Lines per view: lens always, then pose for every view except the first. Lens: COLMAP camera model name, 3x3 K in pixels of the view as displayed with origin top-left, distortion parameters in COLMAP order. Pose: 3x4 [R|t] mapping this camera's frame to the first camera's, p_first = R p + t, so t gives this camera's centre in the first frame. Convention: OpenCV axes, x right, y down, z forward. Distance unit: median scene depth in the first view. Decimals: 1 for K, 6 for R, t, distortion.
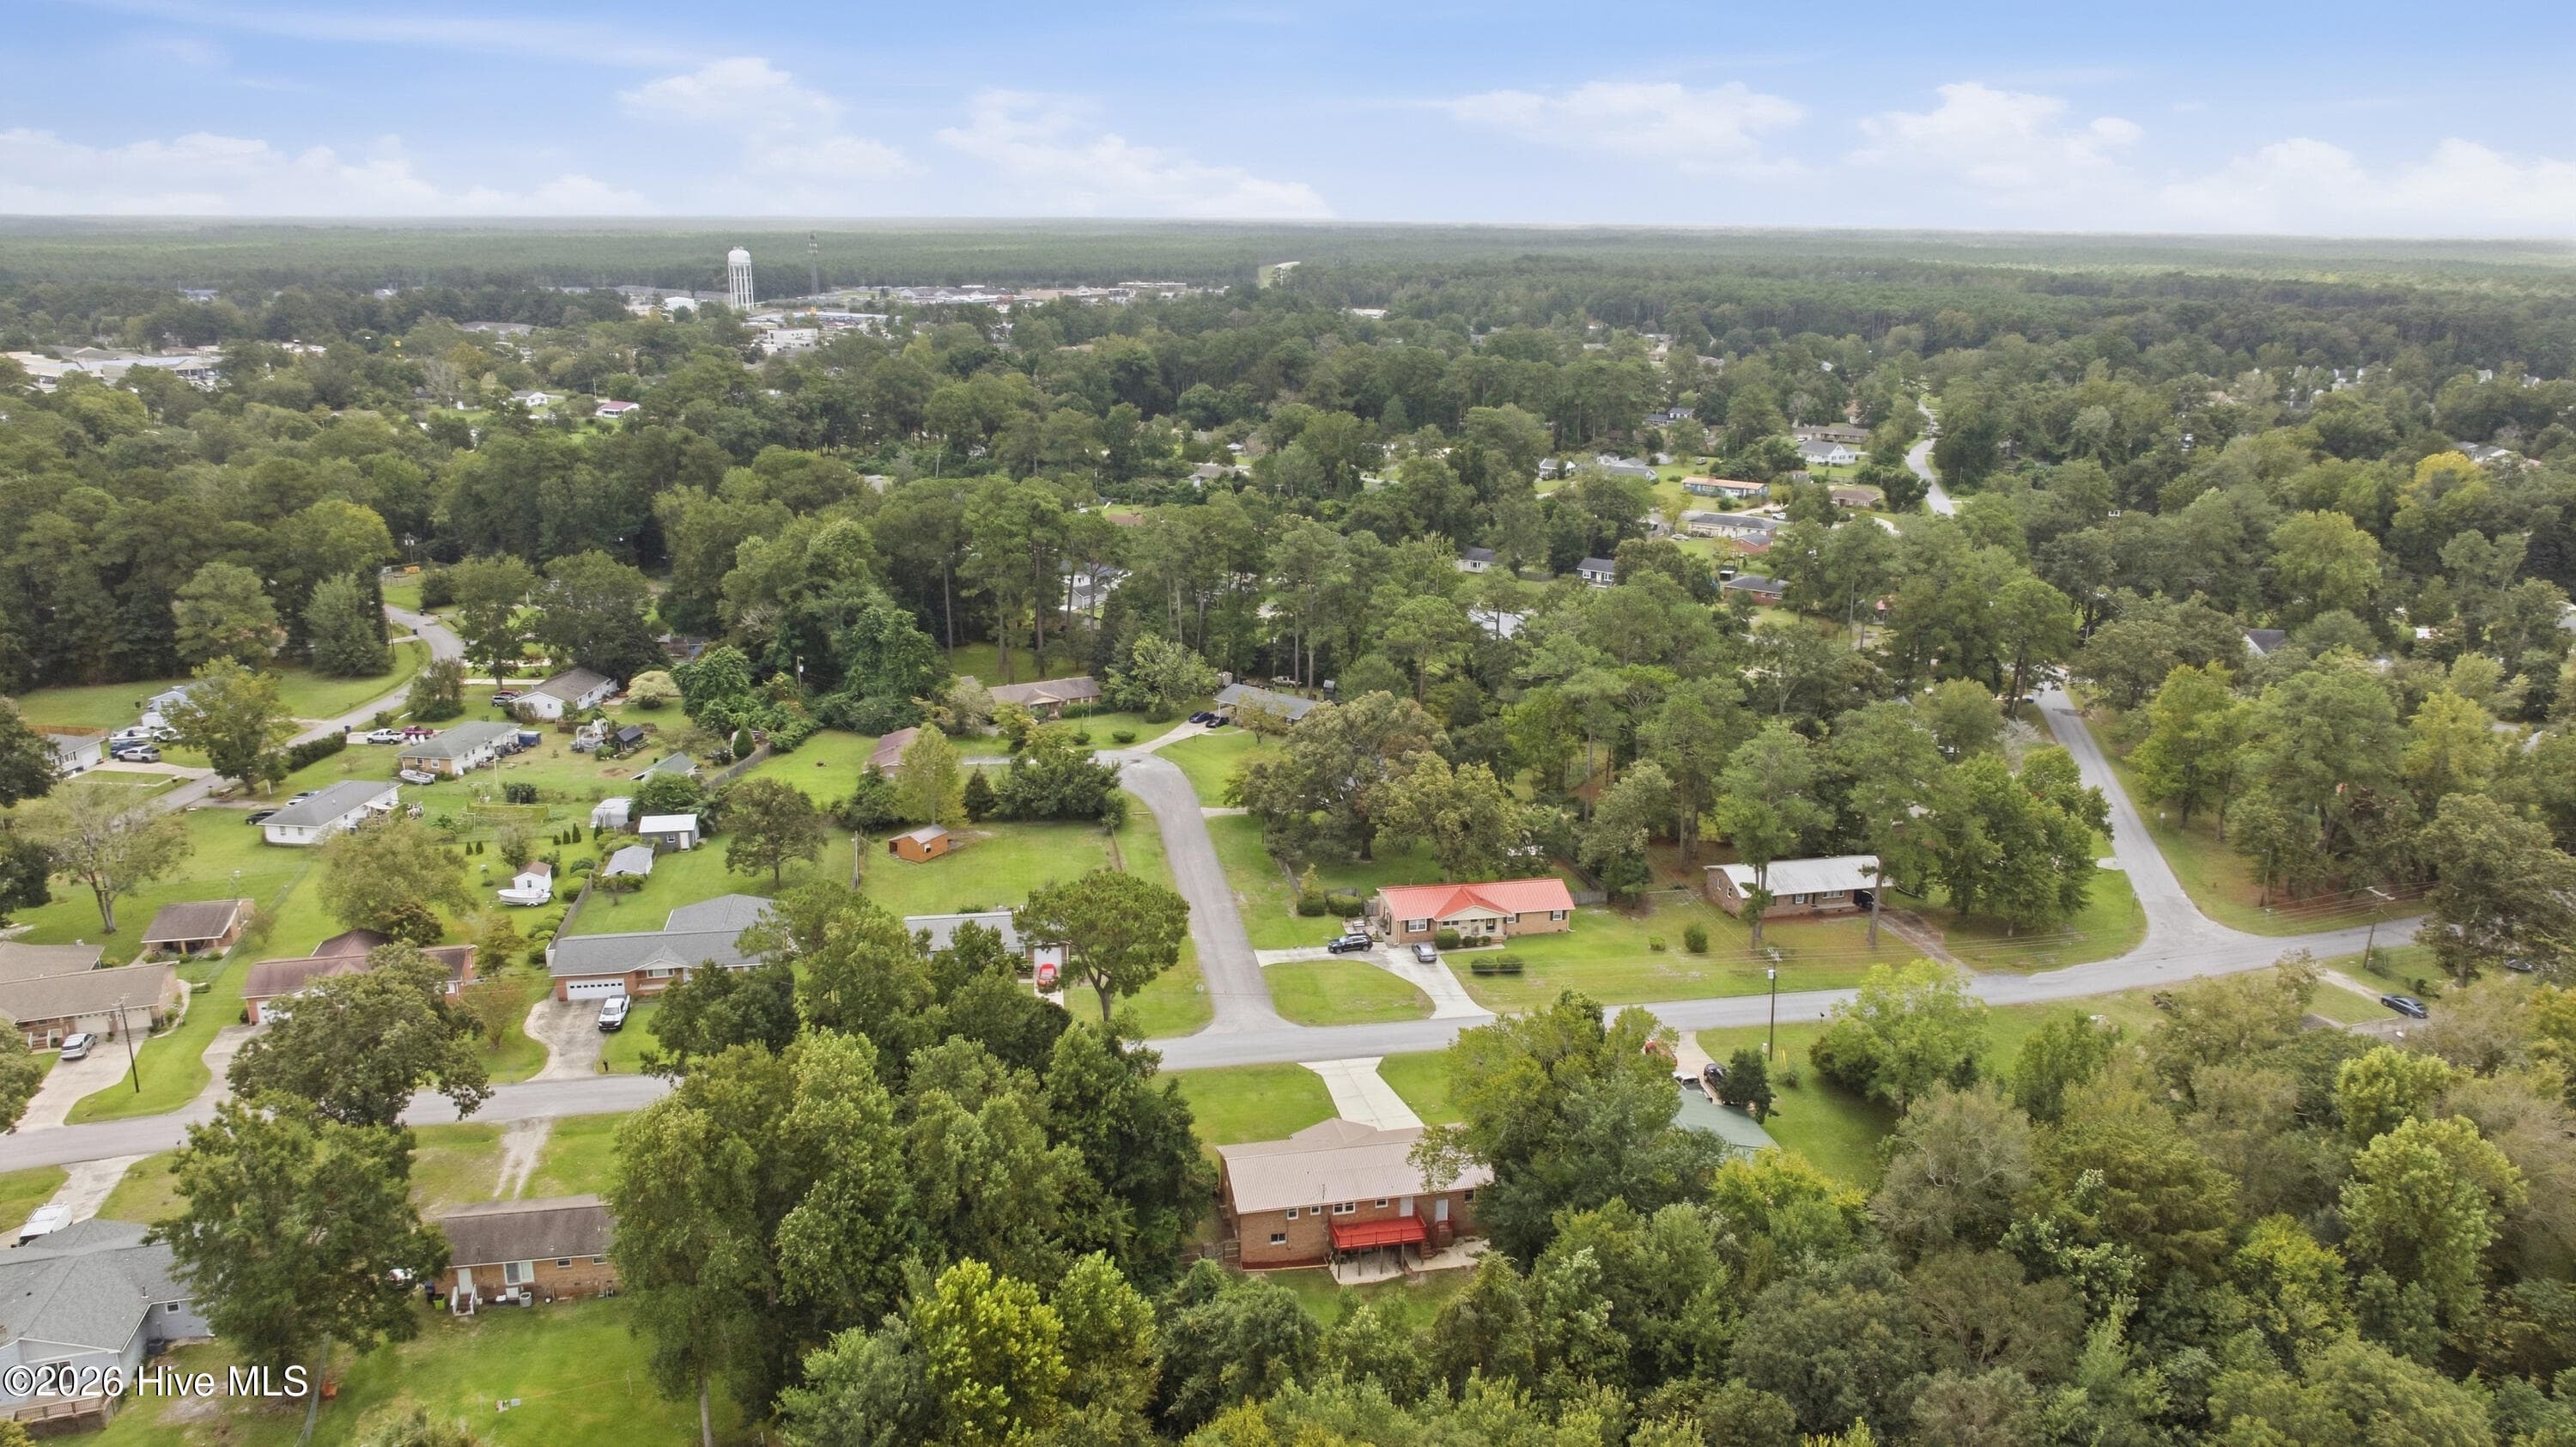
lens RADIAL K [[1871.7, 0, 1288.0], [0, 1871.7, 723.5], [0, 0, 1]] dist [-0.021706, 0.010036]
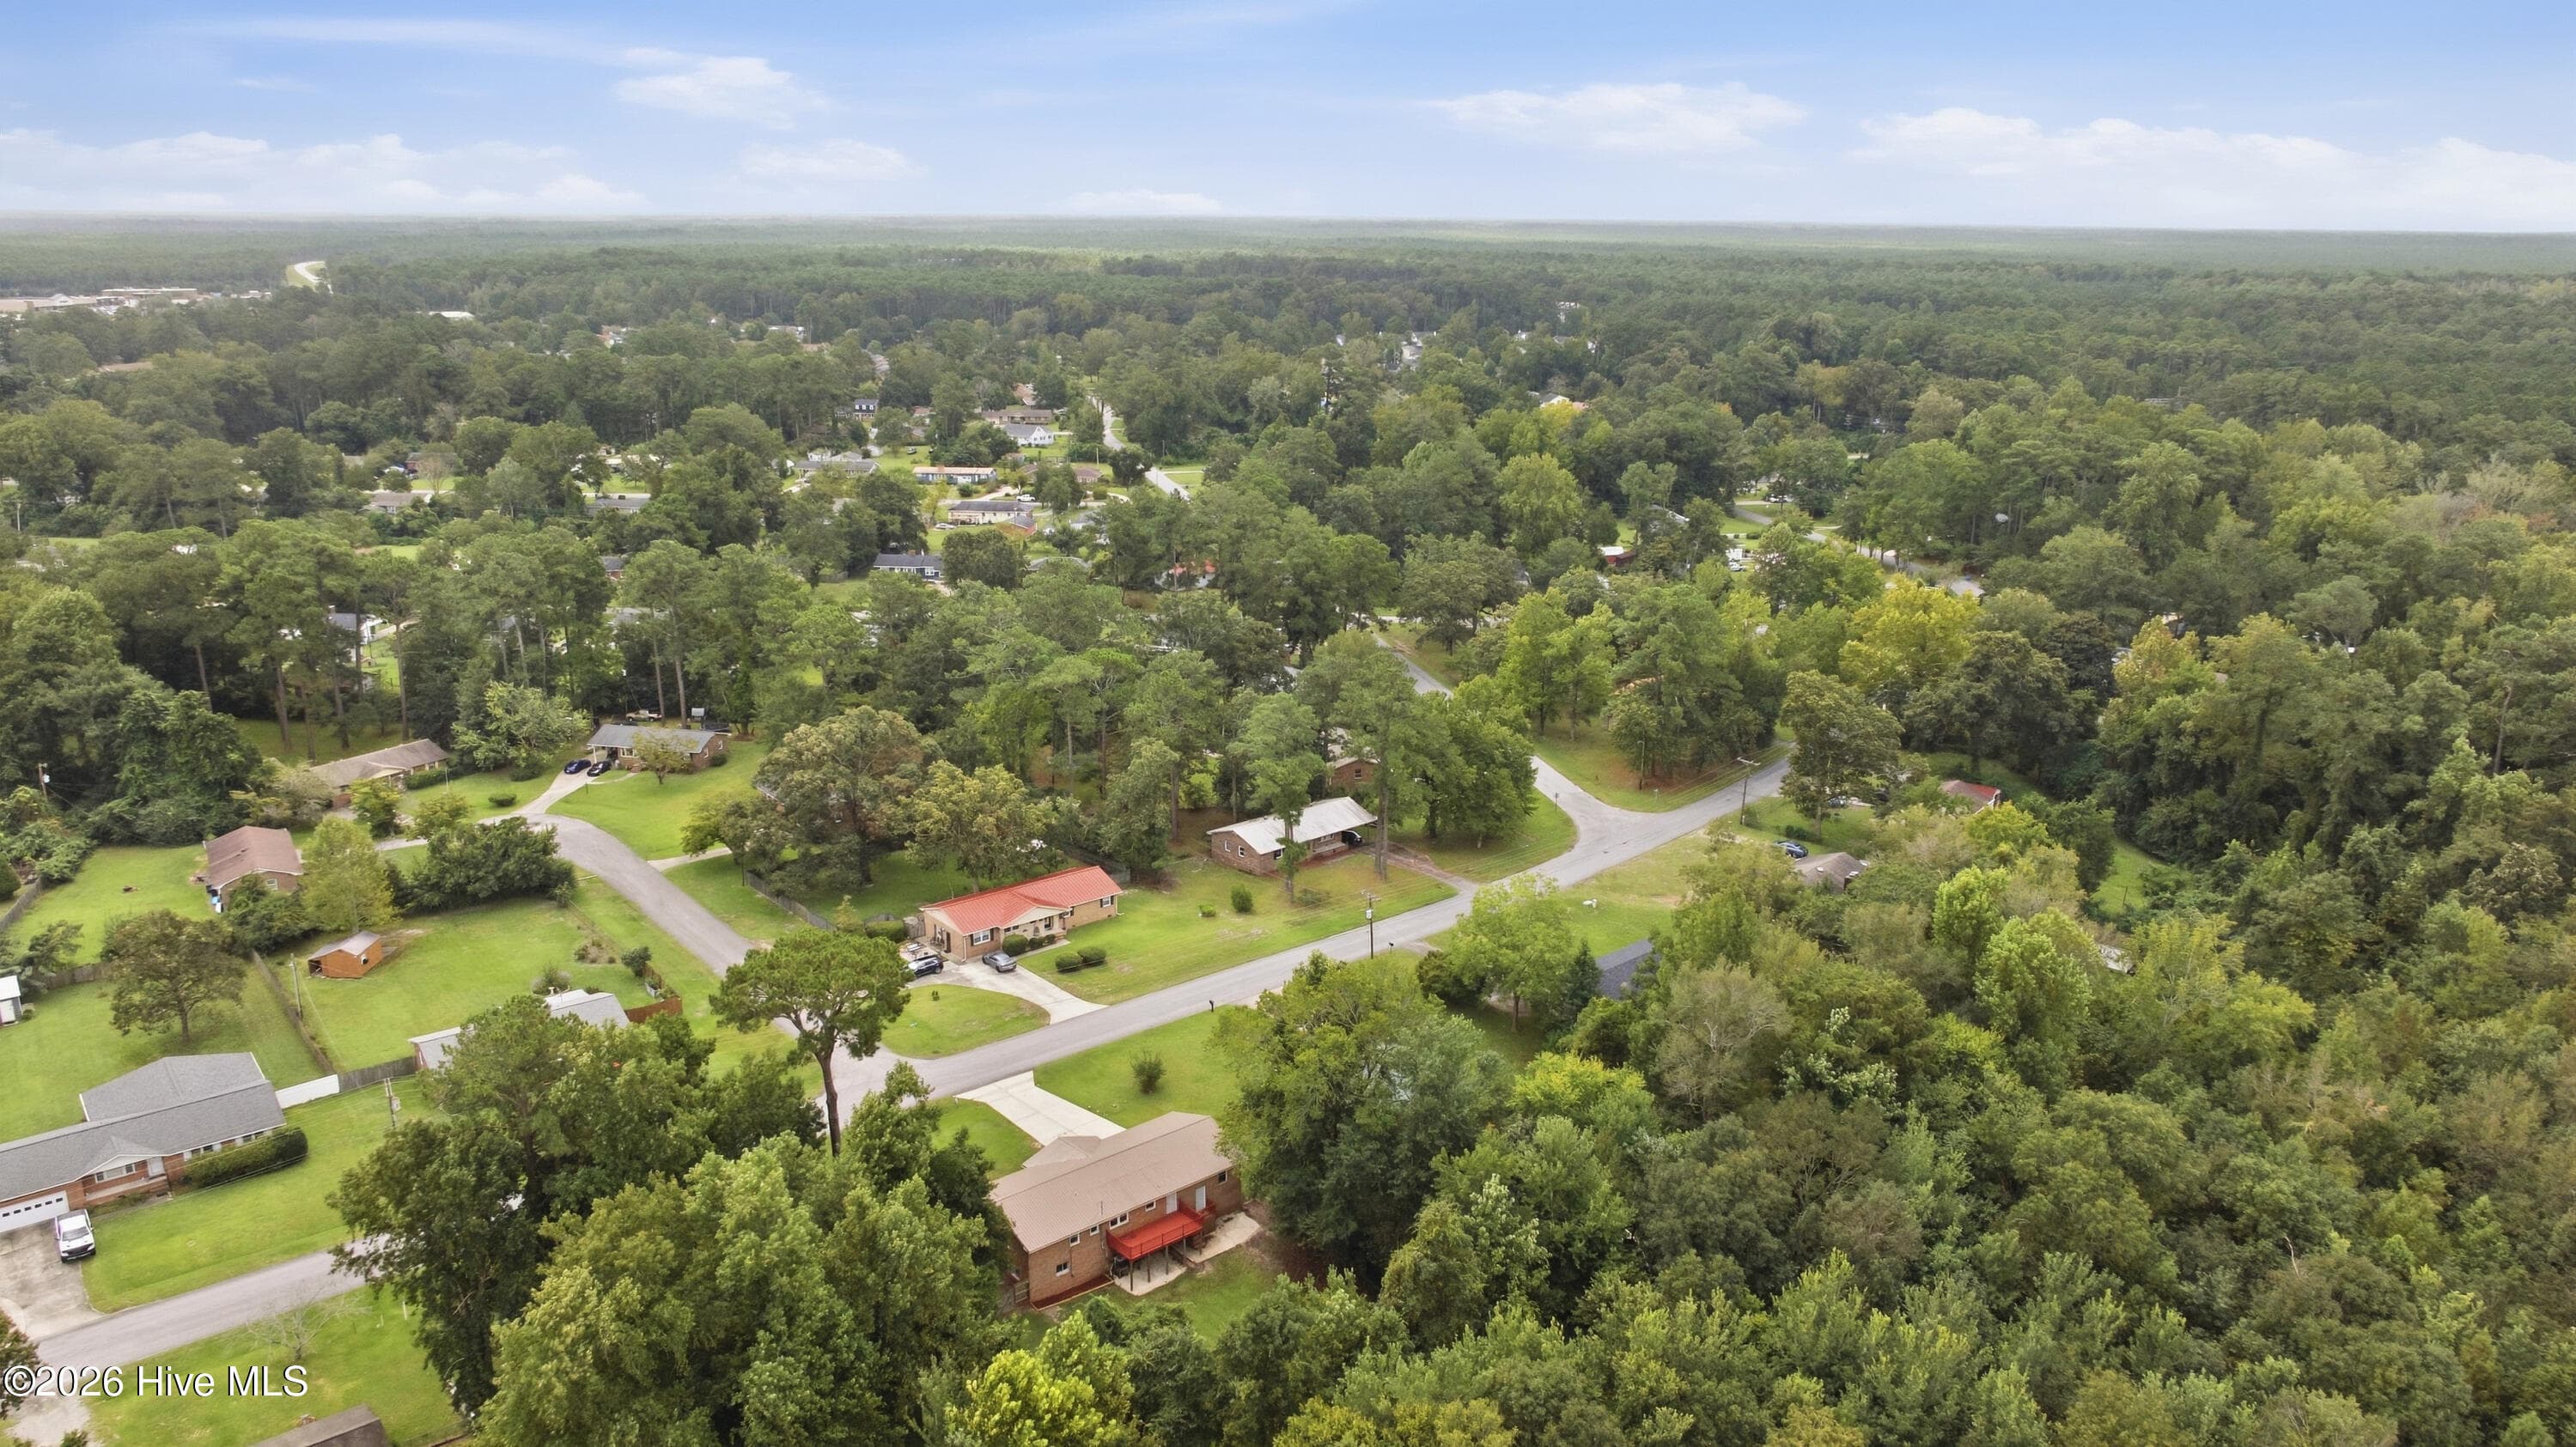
lens RADIAL K [[1871.4, 0, 1288.0], [0, 1871.4, 723.5], [0, 0, 1]] dist [-0.021706, 0.010036]
pose [[0.869822, -0.133911, 0.474846, -0.178290], [0.131017, 0.990598, 0.039362, -0.014703], [-0.475652, 0.027975, 0.879188, 0.047271]]
